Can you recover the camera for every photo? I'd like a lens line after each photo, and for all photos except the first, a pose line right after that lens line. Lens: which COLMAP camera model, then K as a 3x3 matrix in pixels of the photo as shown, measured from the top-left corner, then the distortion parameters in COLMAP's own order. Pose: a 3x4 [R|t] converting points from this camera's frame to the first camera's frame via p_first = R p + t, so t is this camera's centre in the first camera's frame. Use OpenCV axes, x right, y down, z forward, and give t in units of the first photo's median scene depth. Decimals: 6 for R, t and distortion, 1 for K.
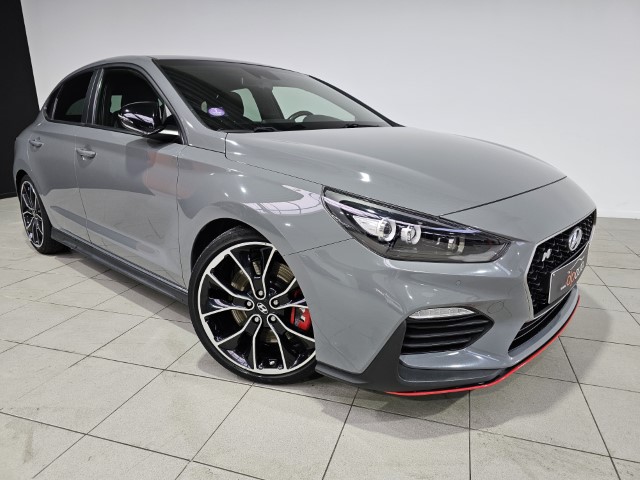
lens RADIAL K [[441.3, 0, 315.3], [0, 441.3, 243.4], [0, 0, 1]] dist [0.065740, -0.053014]
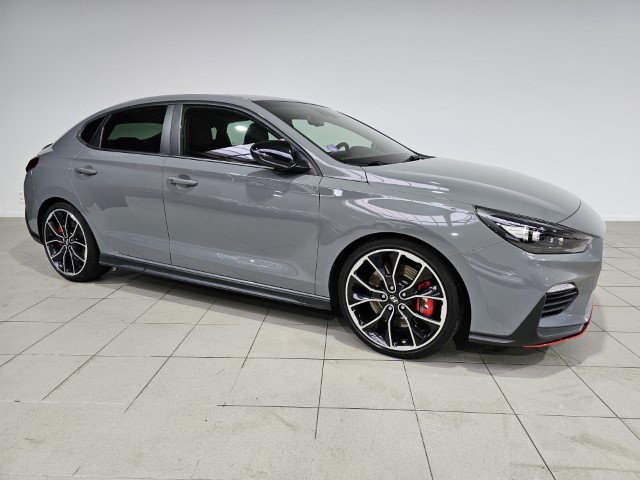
lens RADIAL K [[441.3, 0, 323.9], [0, 441.3, 240.4], [0, 0, 1]] dist [0.065740, -0.053014]
pose [[0.960264, -0.050119, 0.274557, -0.650239], [0.061764, 0.997514, -0.033928, -0.000602], [-0.272174, 0.049538, 0.960972, -0.176591]]
